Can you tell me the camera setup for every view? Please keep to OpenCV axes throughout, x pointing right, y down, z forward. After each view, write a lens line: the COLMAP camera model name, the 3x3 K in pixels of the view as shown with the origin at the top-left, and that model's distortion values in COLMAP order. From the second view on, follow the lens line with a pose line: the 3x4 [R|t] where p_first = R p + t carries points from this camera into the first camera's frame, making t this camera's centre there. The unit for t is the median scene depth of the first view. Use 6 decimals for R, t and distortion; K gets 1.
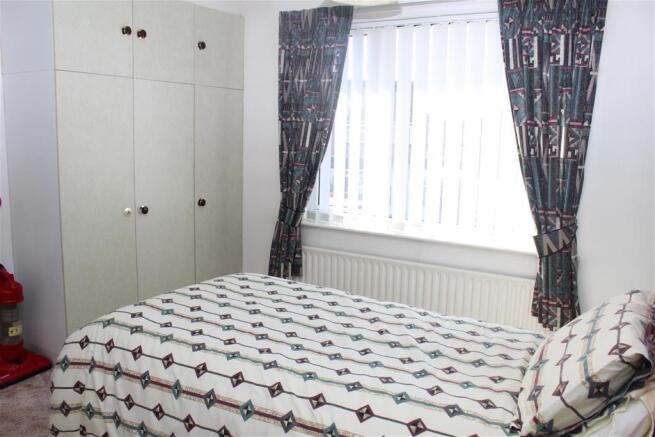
lens RADIAL K [[546.5, 0, 325.2], [0, 546.5, 220.3], [0, 0, 1]] dist [-0.133637, 0.097718]
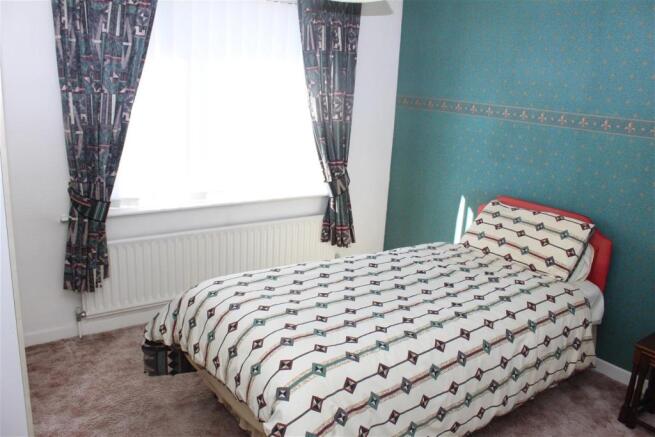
lens RADIAL K [[546.5, 0, 324.7], [0, 546.5, 214.2], [0, 0, 1]] dist [-0.133637, 0.097718]
pose [[0.396889, -0.224863, 0.889897, -0.831930], [0.102742, 0.974318, 0.200372, -0.165000], [-0.912098, 0.011904, 0.409798, 0.473530]]
